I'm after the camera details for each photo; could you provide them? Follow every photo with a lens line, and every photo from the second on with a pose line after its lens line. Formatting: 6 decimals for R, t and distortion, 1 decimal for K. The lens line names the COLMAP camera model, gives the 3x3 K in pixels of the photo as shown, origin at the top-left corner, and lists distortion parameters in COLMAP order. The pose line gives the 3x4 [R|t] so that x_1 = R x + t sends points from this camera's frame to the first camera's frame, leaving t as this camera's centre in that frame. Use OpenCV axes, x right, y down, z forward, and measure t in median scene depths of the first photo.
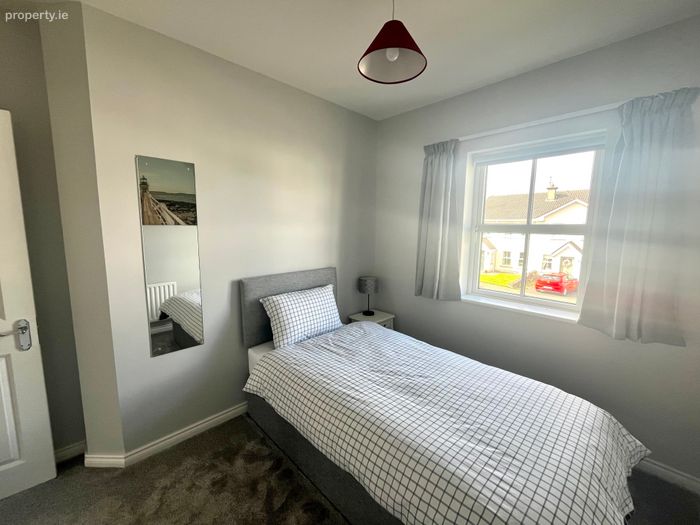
lens RADIAL K [[283.3, 0, 348.0], [0, 283.3, 262.1], [0, 0, 1]] dist [-0.003286, -0.000884]
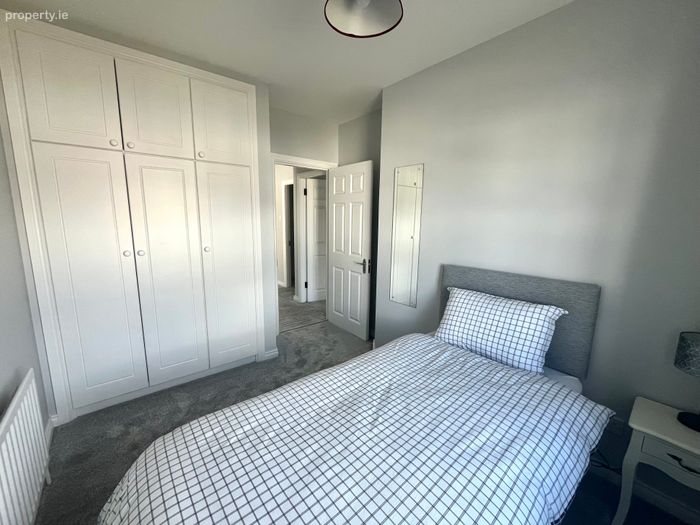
lens RADIAL K [[283.3, 0, 348.0], [0, 283.3, 262.1], [0, 0, 1]] dist [-0.003286, -0.000884]
pose [[-0.069523, 0.144925, -0.986997, 0.683421], [-0.137650, 0.978533, 0.153379, -0.059449], [0.988038, 0.146524, -0.048082, 0.691192]]
